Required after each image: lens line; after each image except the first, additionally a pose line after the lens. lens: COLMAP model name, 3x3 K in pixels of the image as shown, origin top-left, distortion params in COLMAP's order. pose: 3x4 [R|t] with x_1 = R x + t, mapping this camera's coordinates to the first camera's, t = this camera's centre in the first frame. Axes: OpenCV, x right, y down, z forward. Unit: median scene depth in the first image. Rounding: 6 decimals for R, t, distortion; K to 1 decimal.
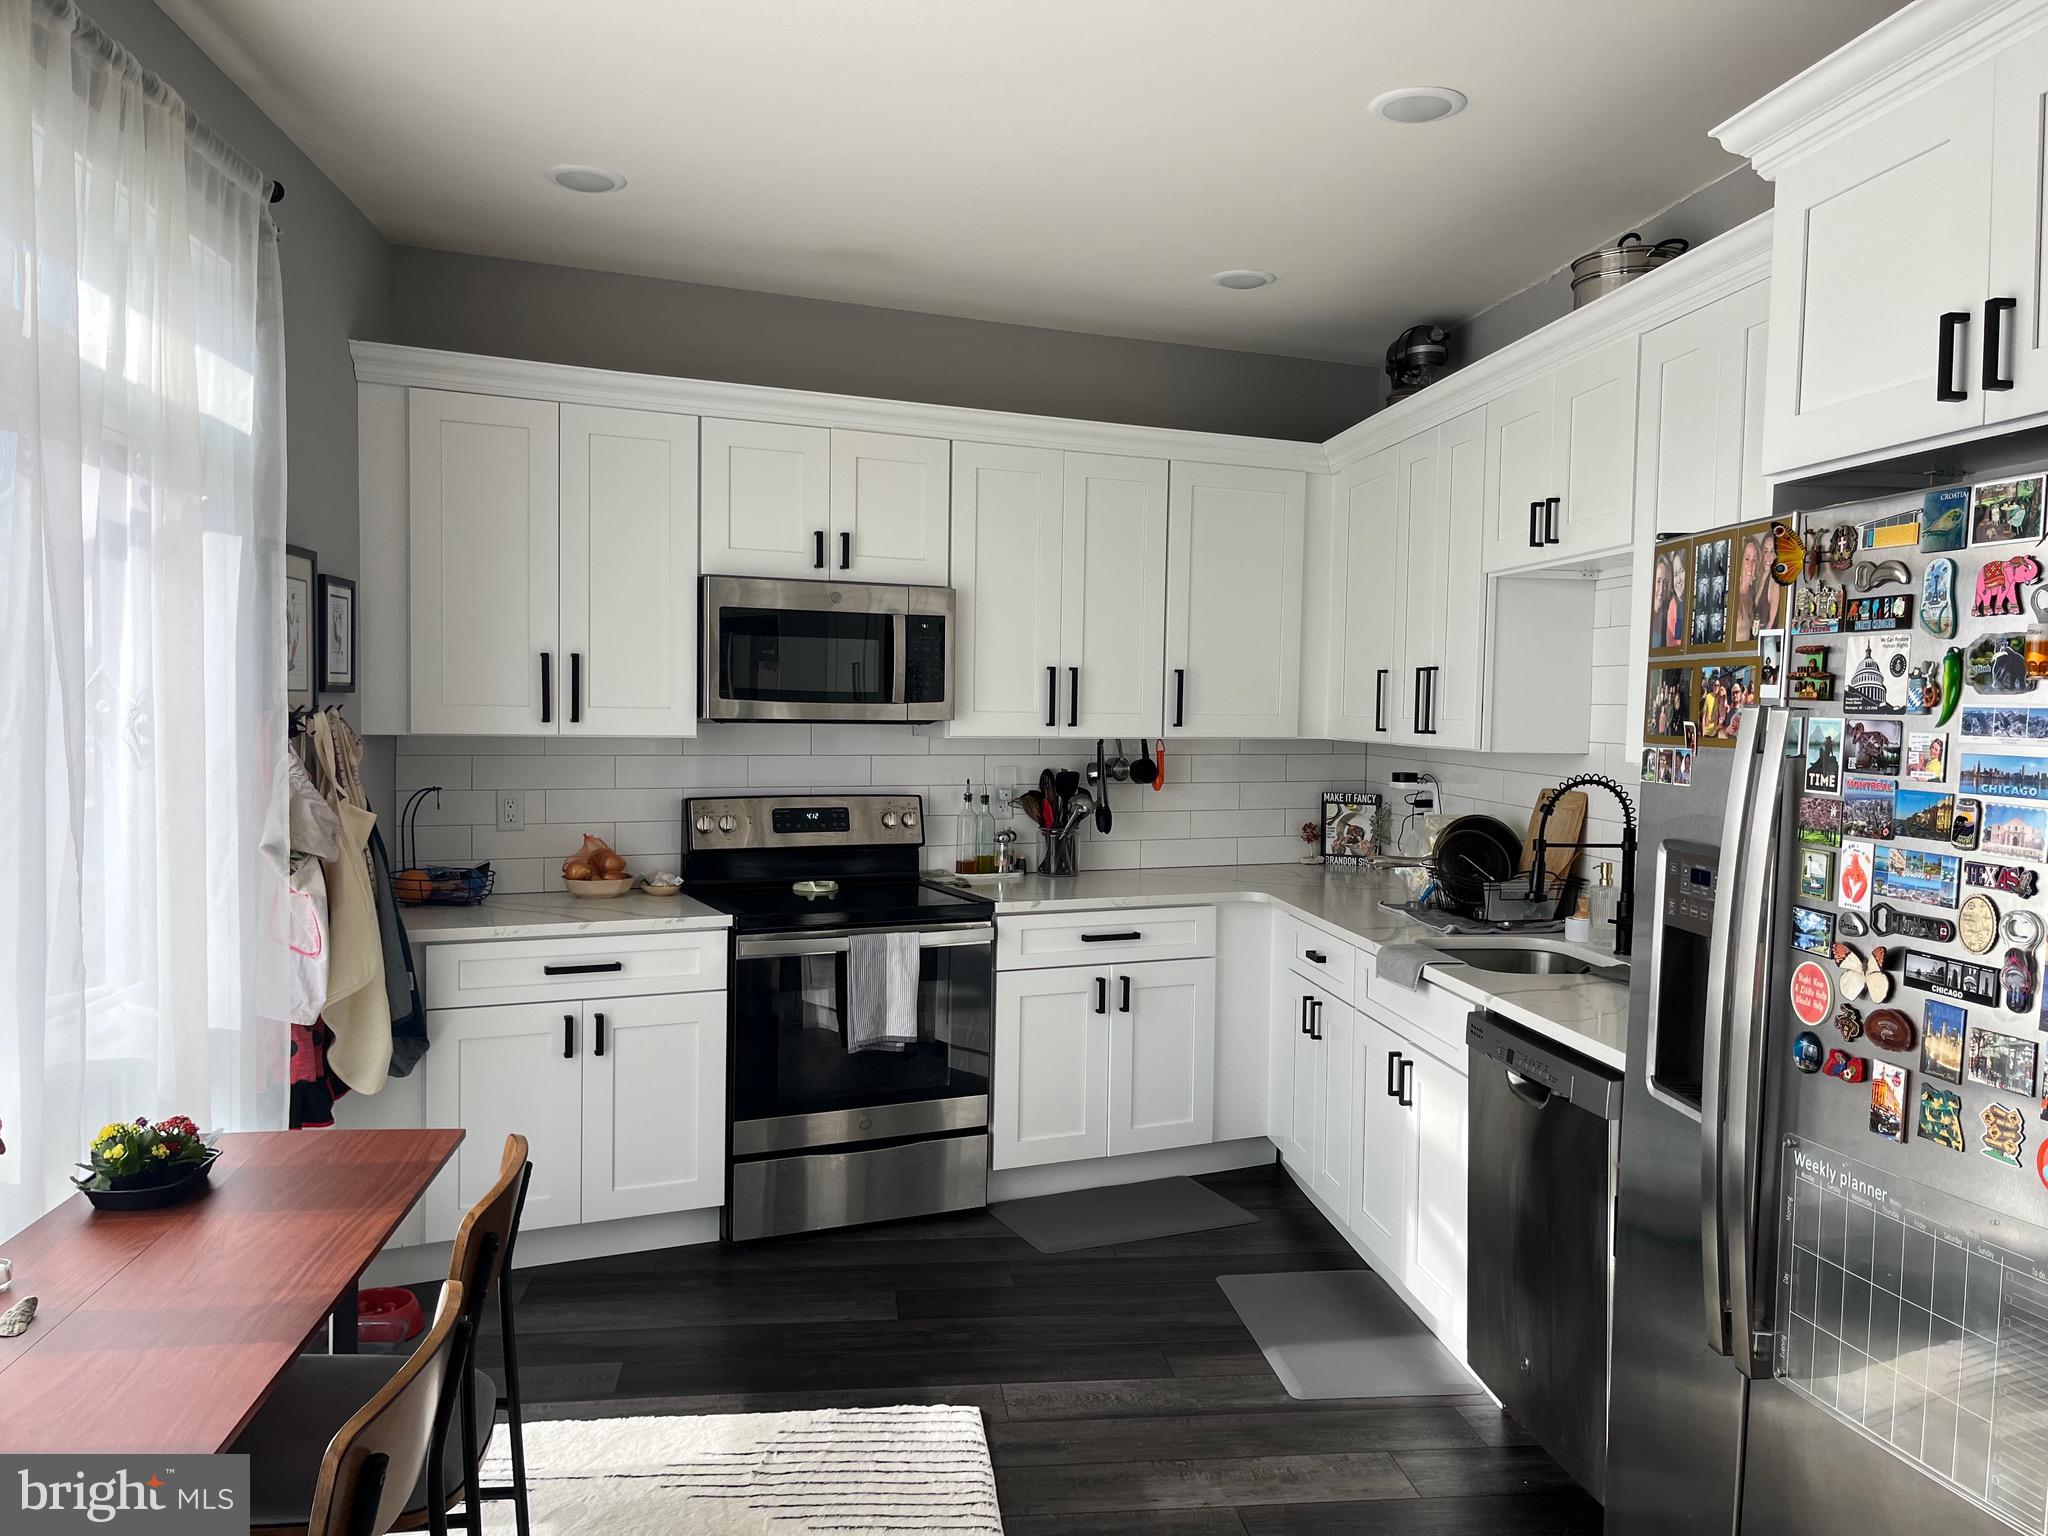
lens RADIAL K [[1598.1, 0, 1019.0], [0, 1598.1, 775.0], [0, 0, 1]] dist [0.021415, 0.003012]
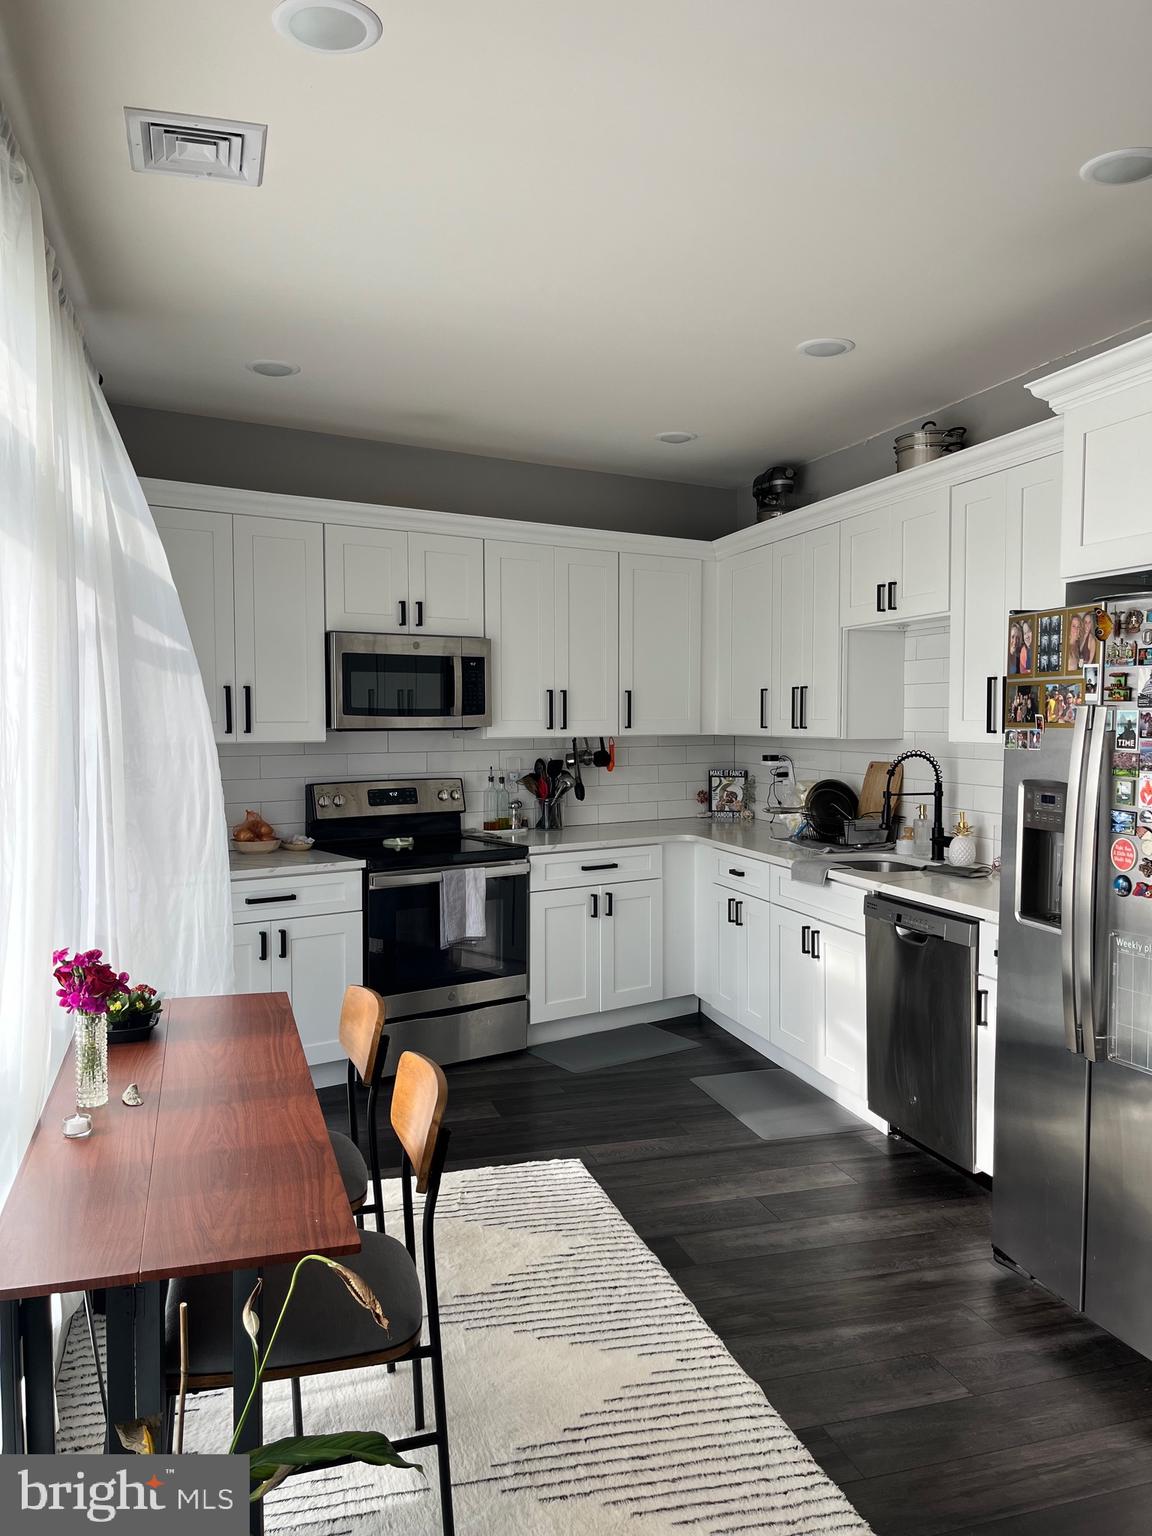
lens RADIAL K [[1198.6, 0, 577.8], [0, 1198.6, 767.3], [0, 0, 1]] dist [0.021415, 0.003012]
pose [[0.985064, -0.026645, 0.170114, -0.168650], [0.026996, 0.999636, 0.000250, 0.006230], [-0.170059, 0.004346, 0.985424, -0.130965]]
